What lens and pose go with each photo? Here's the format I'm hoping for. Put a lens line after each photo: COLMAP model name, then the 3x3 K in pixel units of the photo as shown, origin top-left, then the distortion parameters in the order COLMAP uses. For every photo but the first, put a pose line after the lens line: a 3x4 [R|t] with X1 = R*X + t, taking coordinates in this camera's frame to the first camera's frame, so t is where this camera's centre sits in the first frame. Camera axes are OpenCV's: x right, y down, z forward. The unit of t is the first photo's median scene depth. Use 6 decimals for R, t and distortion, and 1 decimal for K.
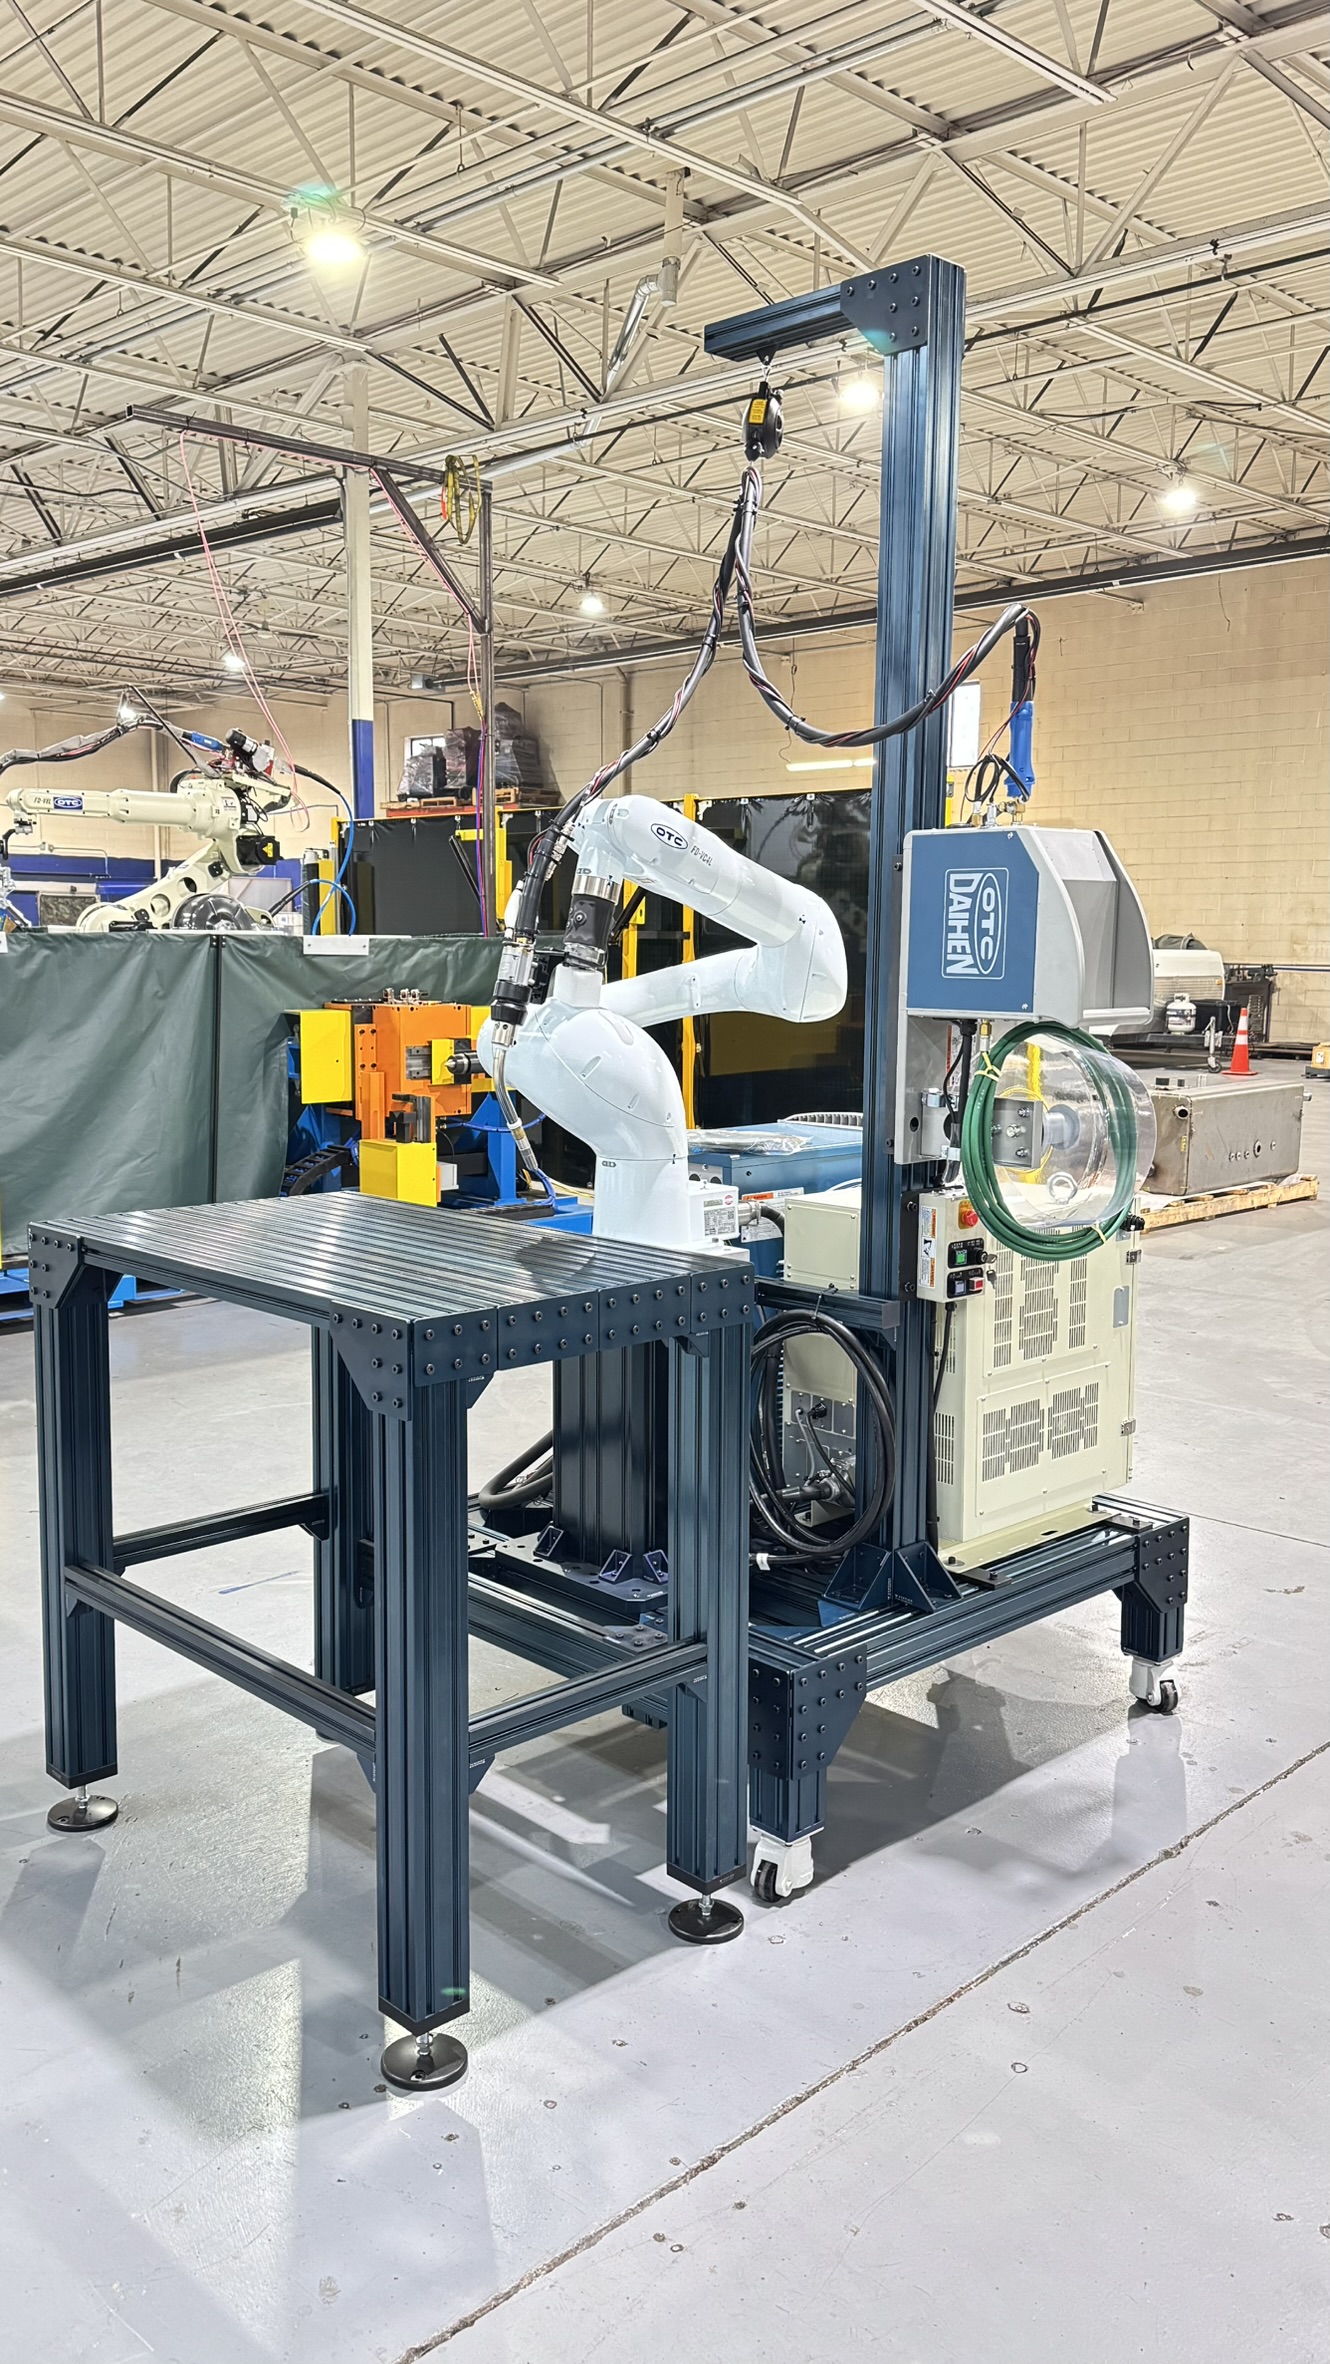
lens RADIAL K [[1871.8, 0, 653.3], [0, 1871.8, 1188.6], [0, 0, 1]] dist [0.042447, -0.056901]
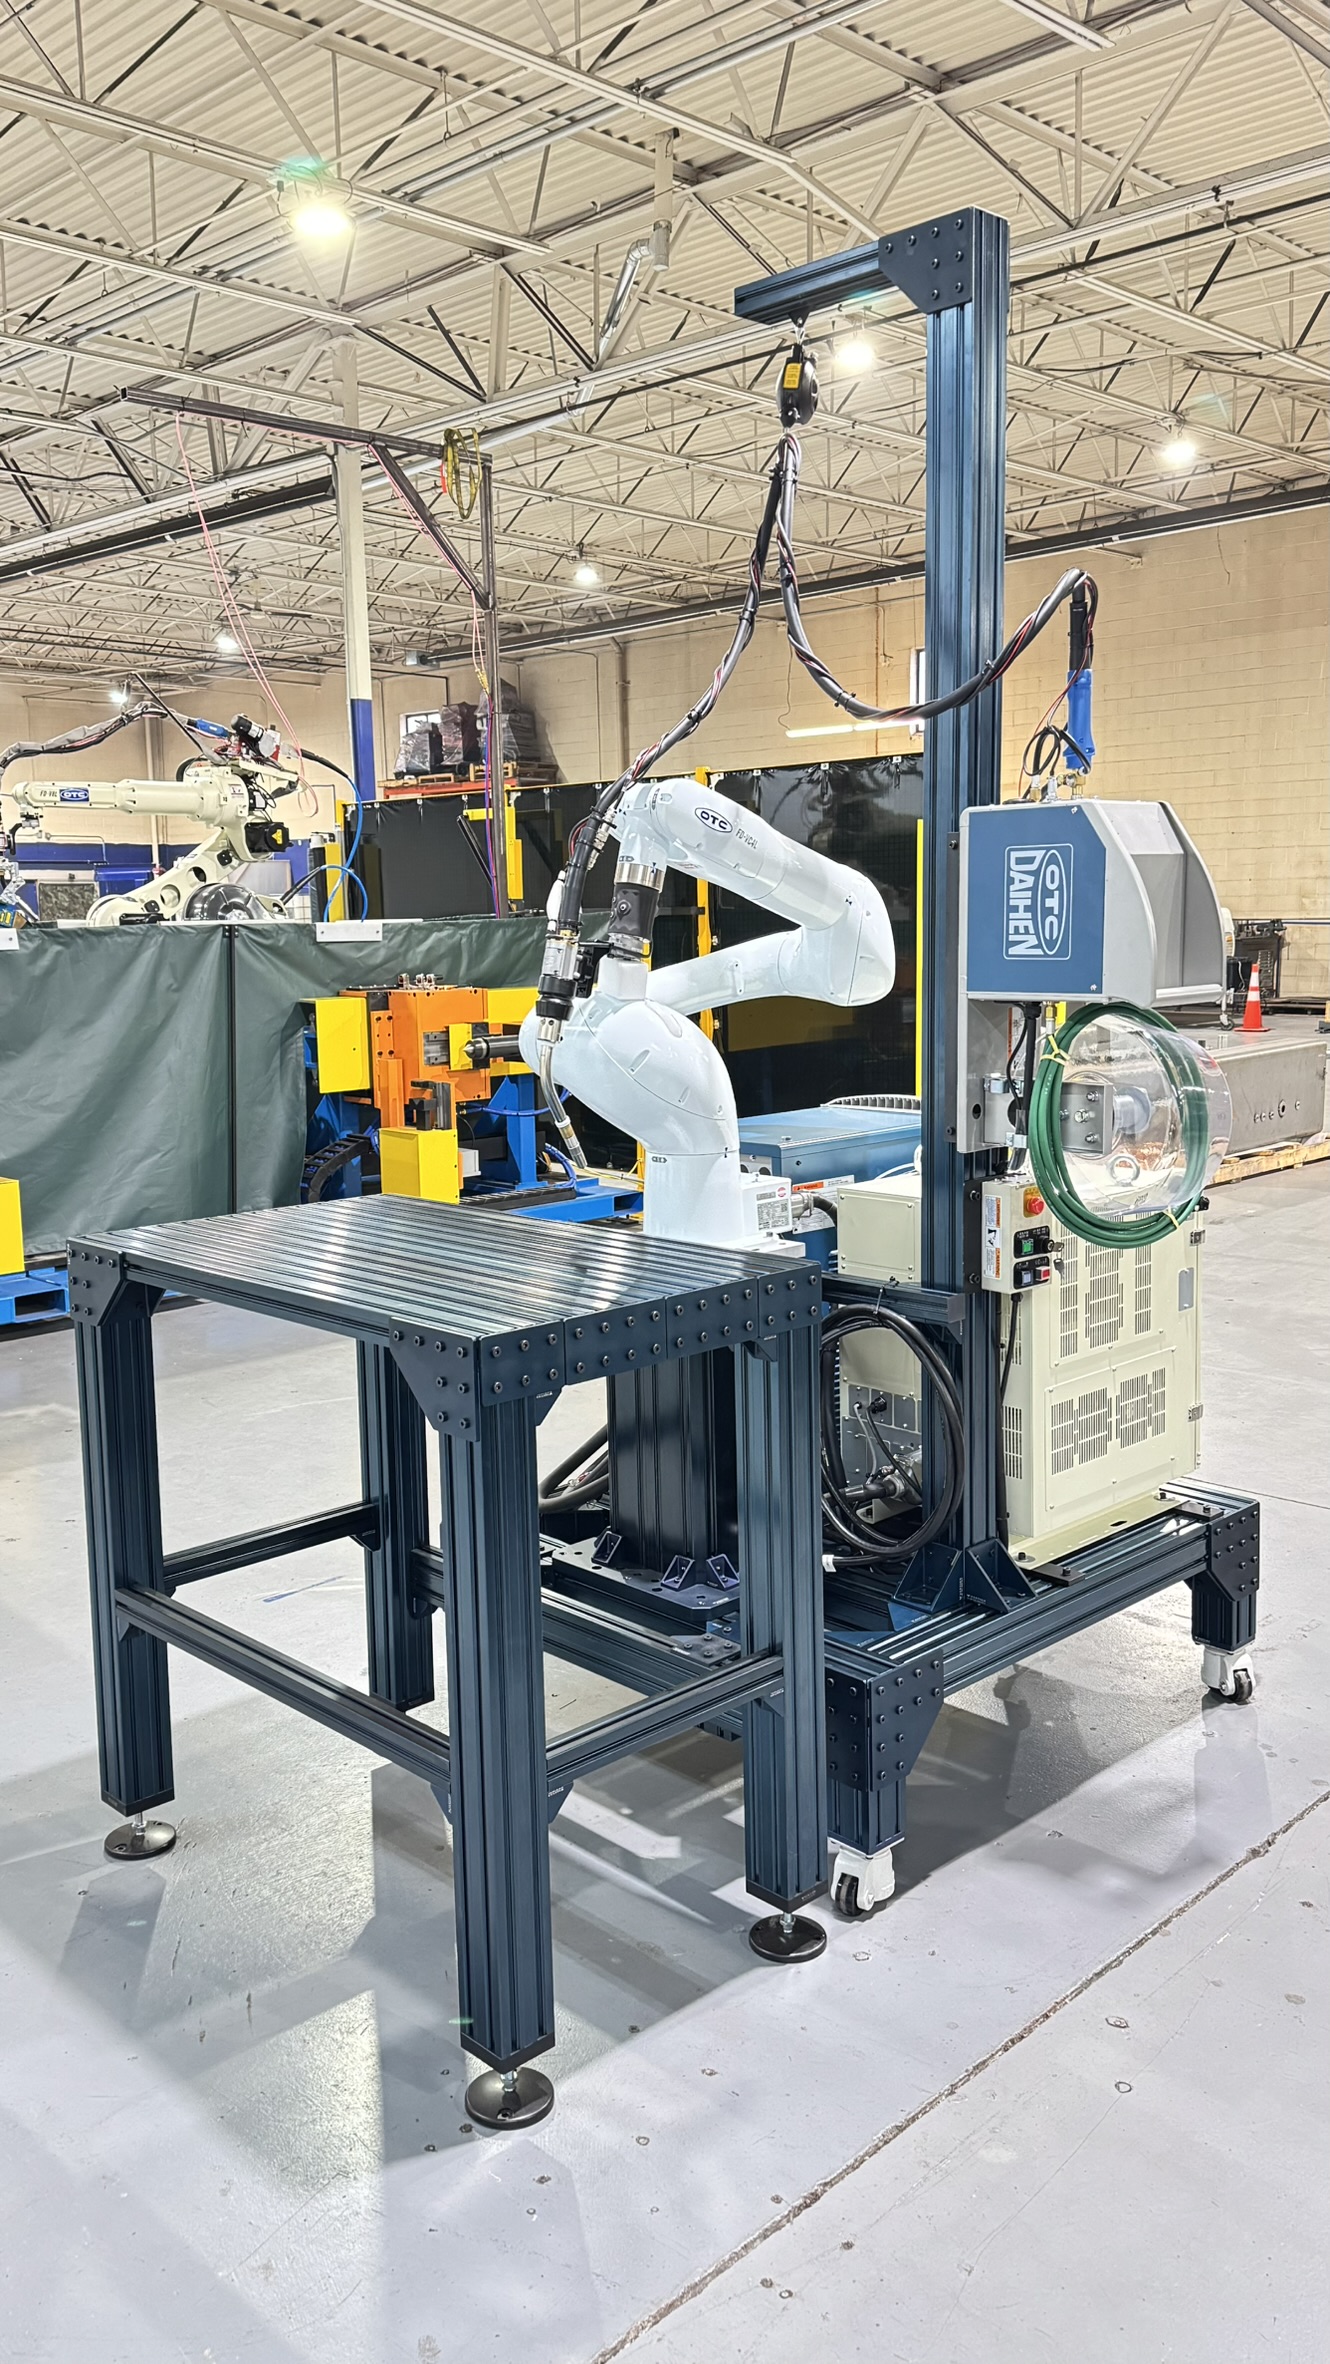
lens RADIAL K [[1871.8, 0, 655.4], [0, 1871.8, 1184.5], [0, 0, 1]] dist [0.042447, -0.056901]
pose [[0.999604, -0.028050, -0.002235, -0.007433], [0.028077, 0.999517, 0.013347, -0.004073], [0.001860, -0.013404, 0.999908, 0.008990]]
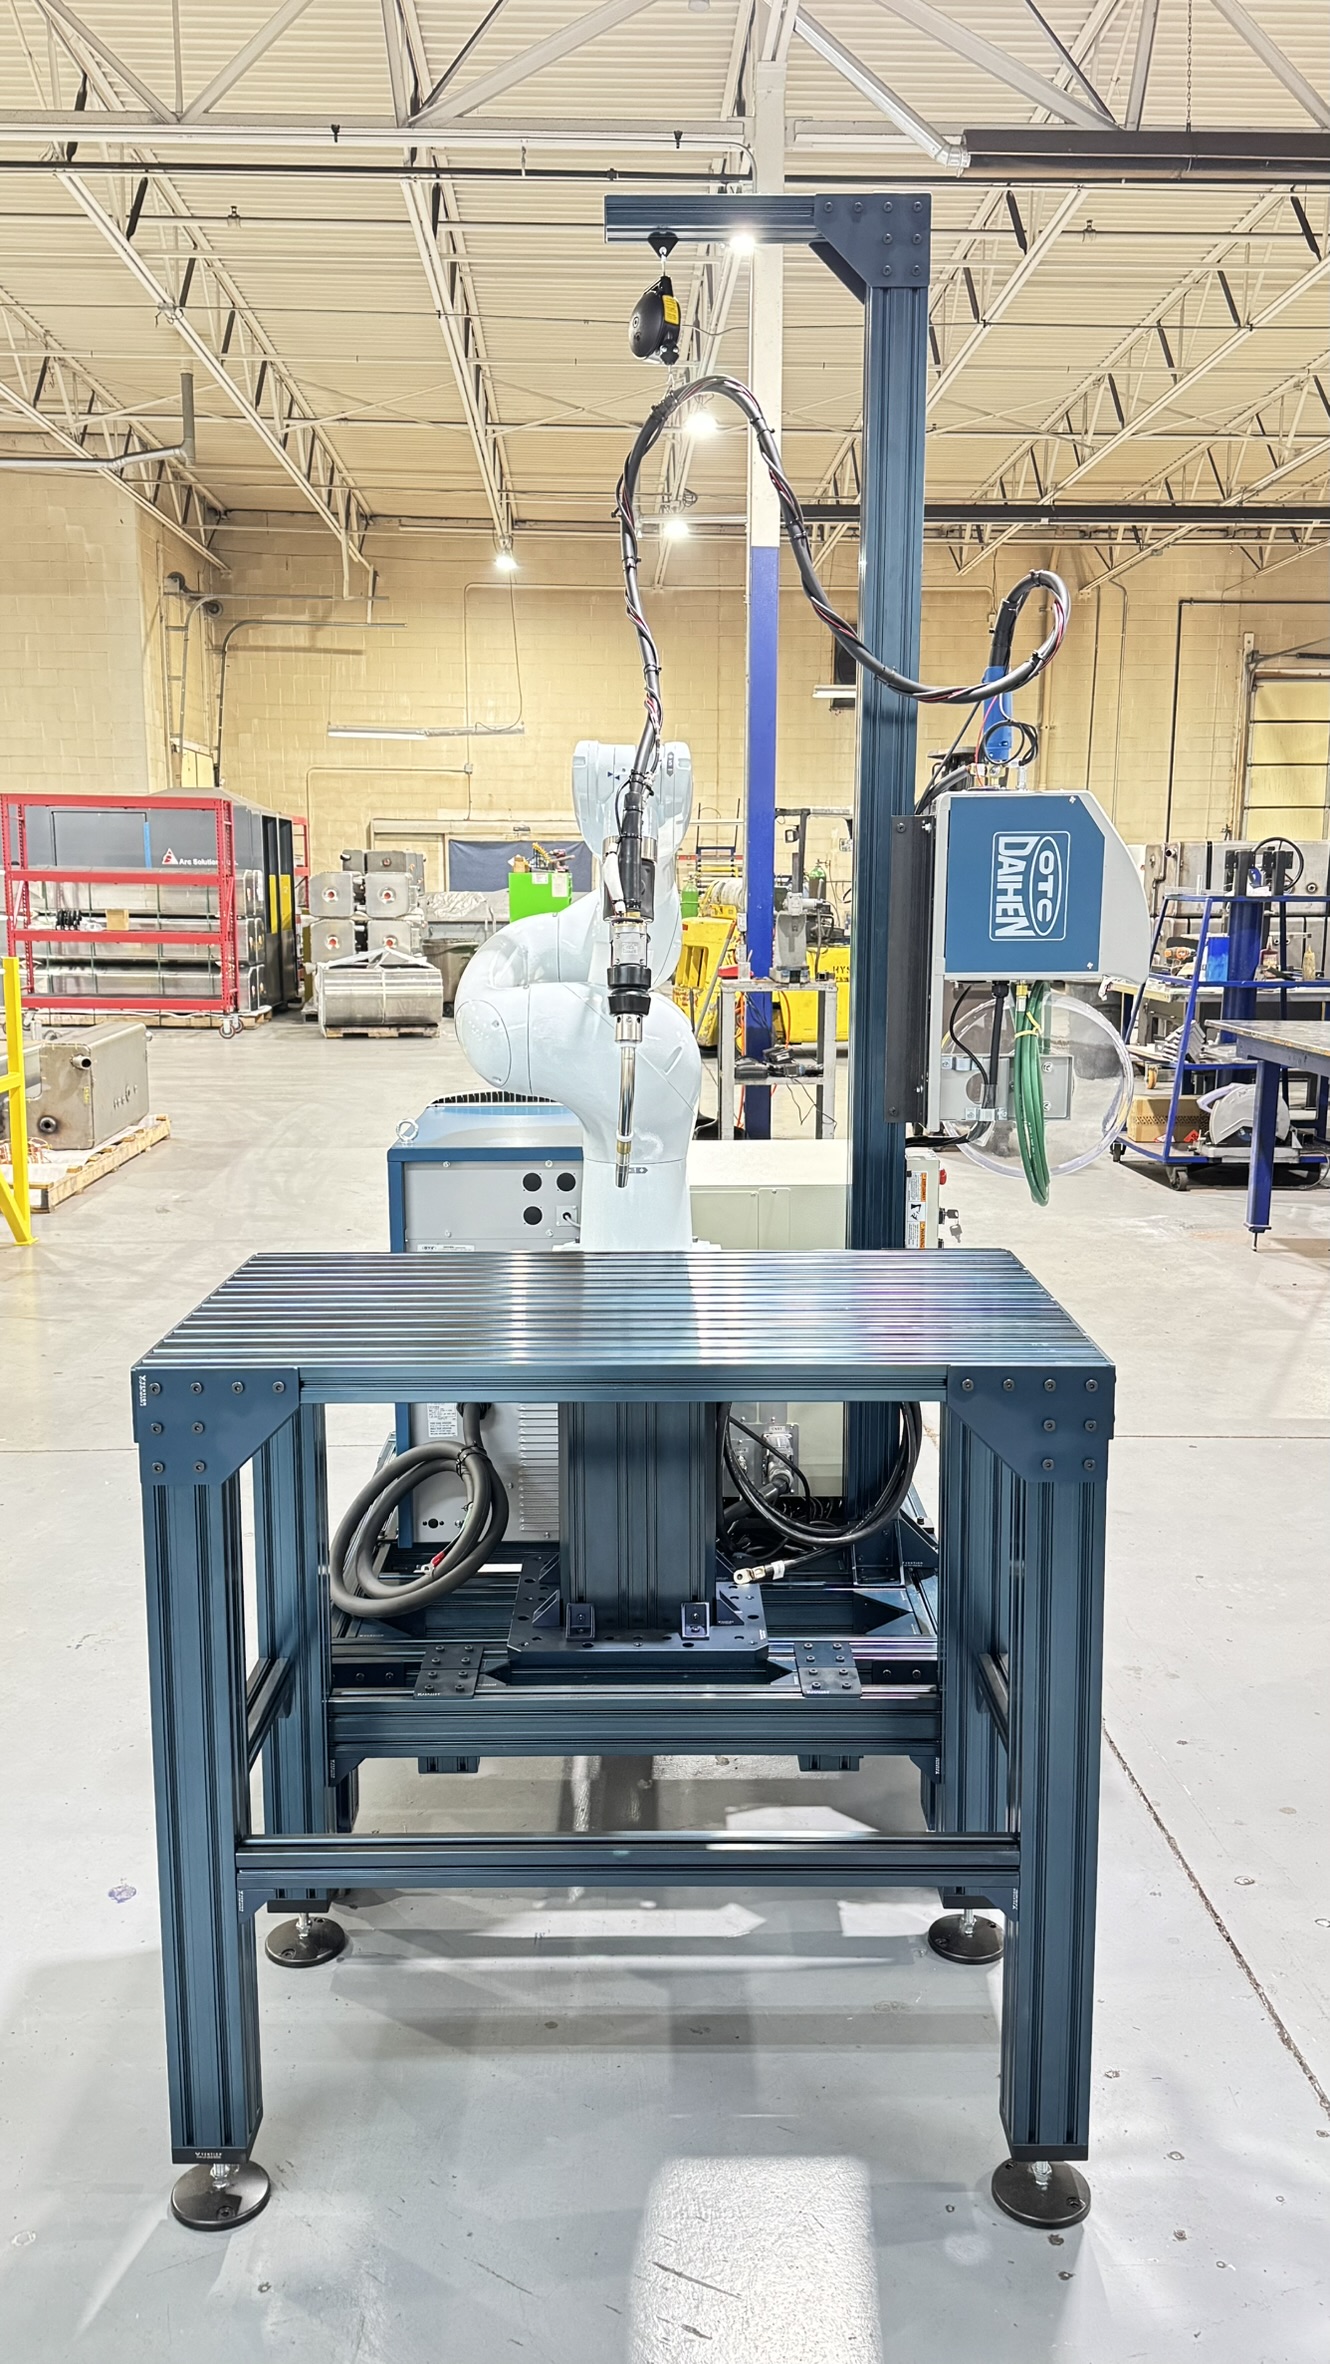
lens RADIAL K [[1871.8, 0, 663.4], [0, 1871.8, 1192.0], [0, 0, 1]] dist [0.042447, -0.056901]
pose [[0.686813, -0.133376, 0.714492, -0.195053], [0.105269, 0.990908, 0.083784, -0.022835], [-0.719170, 0.017670, 0.694609, 0.120705]]
